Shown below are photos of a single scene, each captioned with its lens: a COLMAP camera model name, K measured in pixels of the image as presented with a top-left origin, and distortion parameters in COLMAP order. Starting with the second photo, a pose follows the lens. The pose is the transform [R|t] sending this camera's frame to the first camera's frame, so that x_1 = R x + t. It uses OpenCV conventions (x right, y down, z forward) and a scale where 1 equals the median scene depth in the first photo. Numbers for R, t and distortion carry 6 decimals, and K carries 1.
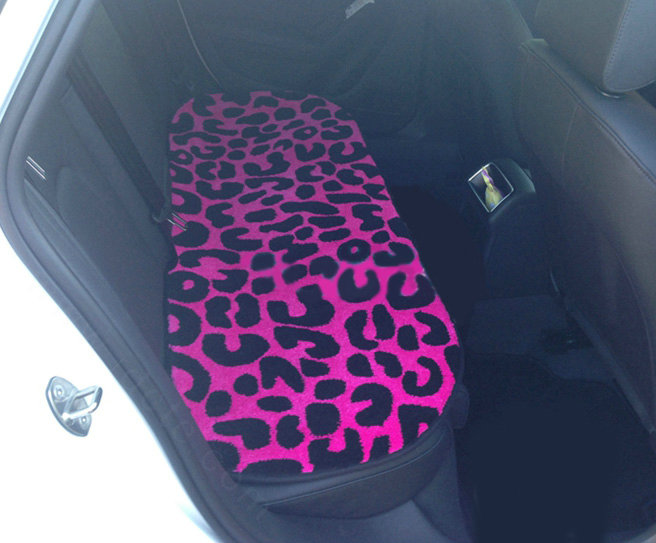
lens RADIAL K [[679.7, 0, 328.0], [0, 679.7, 271.5], [0, 0, 1]] dist [0.147960, 0.002263]
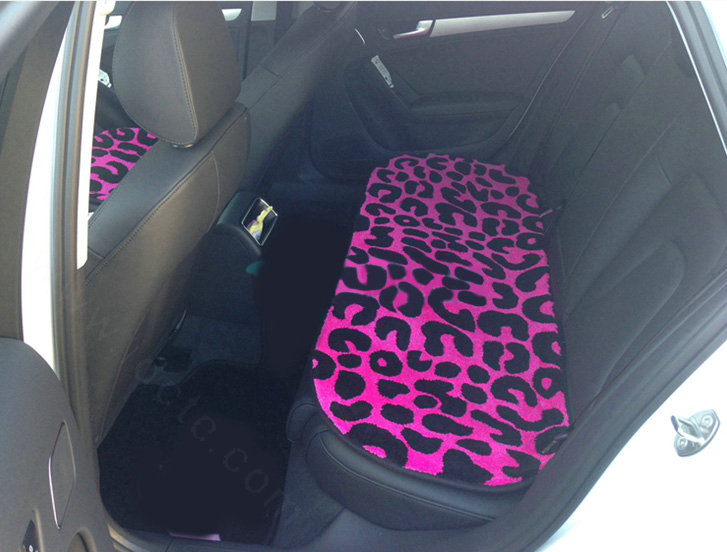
lens RADIAL K [[690.3, 0, 363.5], [0, 690.3, 276.0], [0, 0, 1]] dist [0.117291, -0.002331]
pose [[-0.936364, -0.295114, 0.190080, -0.155012], [0.084591, 0.335834, 0.938115, -1.160763], [-0.340686, 0.894496, -0.289499, 1.415144]]
